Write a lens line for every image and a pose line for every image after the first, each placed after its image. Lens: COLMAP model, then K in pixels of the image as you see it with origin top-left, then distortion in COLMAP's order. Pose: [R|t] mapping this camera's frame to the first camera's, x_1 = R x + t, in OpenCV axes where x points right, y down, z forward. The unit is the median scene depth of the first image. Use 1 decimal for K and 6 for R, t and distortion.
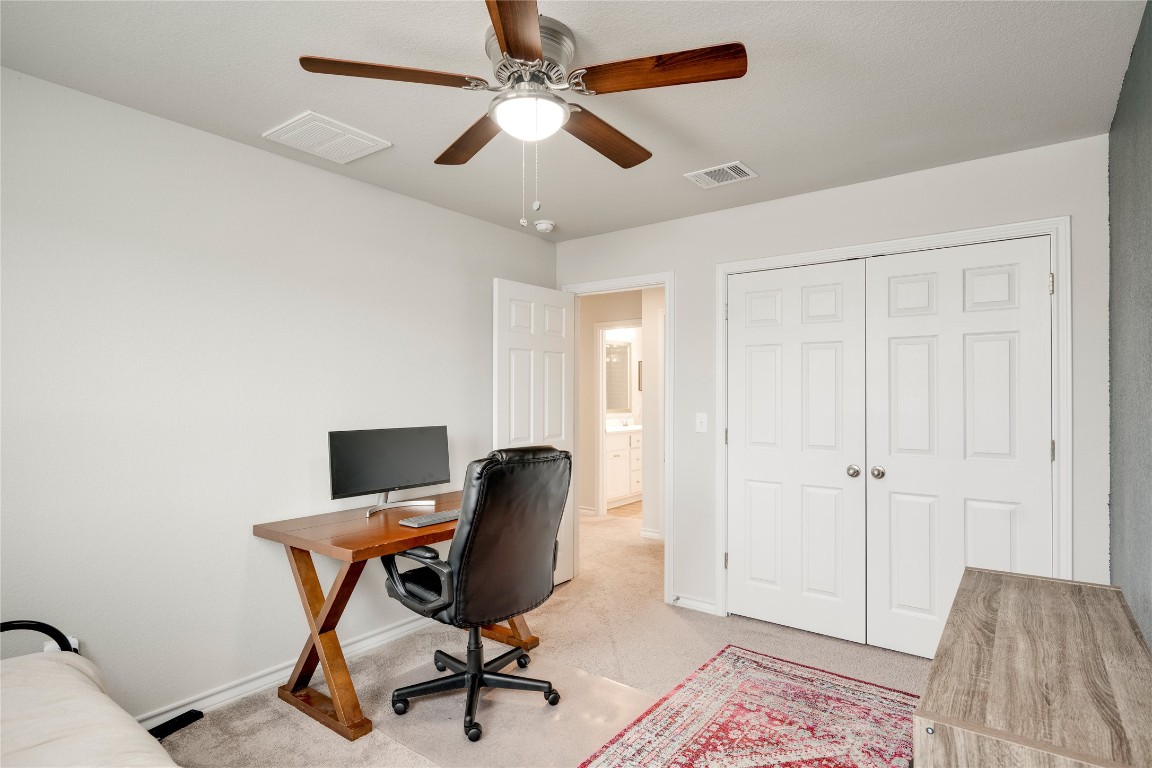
lens RADIAL K [[591.1, 0, 570.8], [0, 591.1, 390.7], [0, 0, 1]] dist [0.002651, 0.000271]
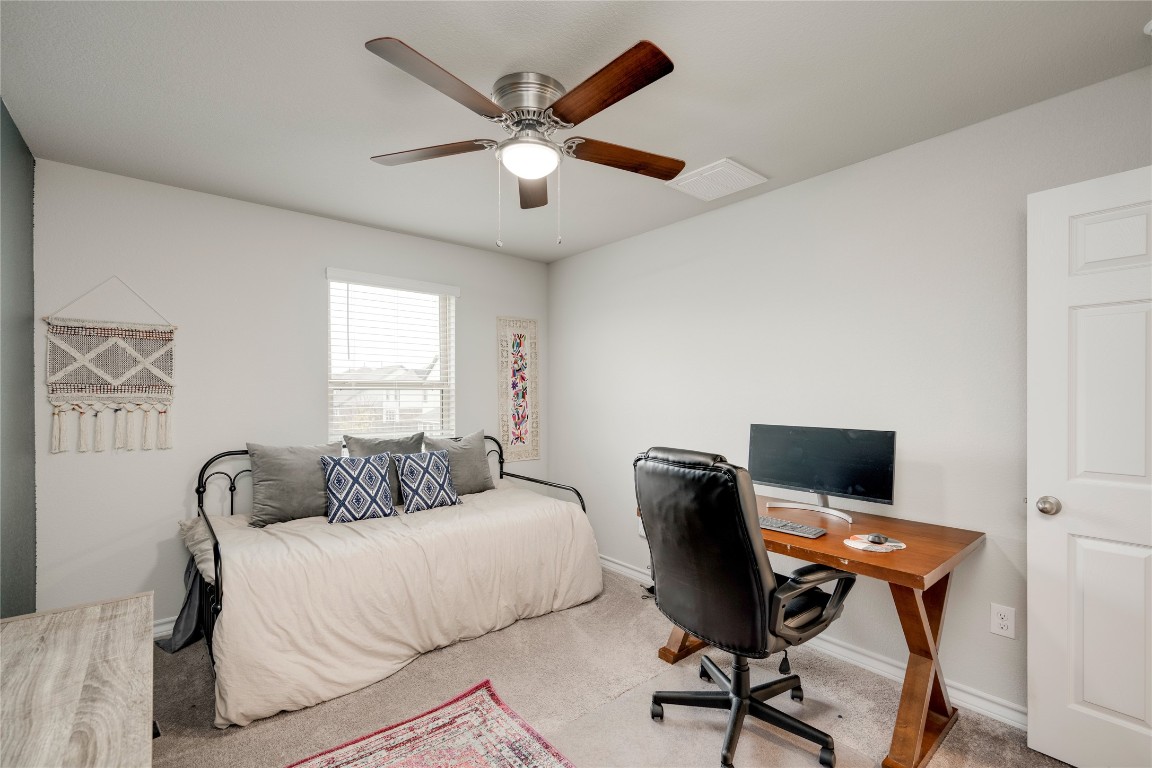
lens RADIAL K [[491.1, 0, 570.7], [0, 491.1, 386.4], [0, 0, 1]] dist [-0.001597, 0.000861]
pose [[-0.209744, -0.013228, -0.977667, 1.297465], [0.003824, 0.999890, -0.014349, 0.020101], [0.977749, -0.006748, -0.209671, 1.881508]]
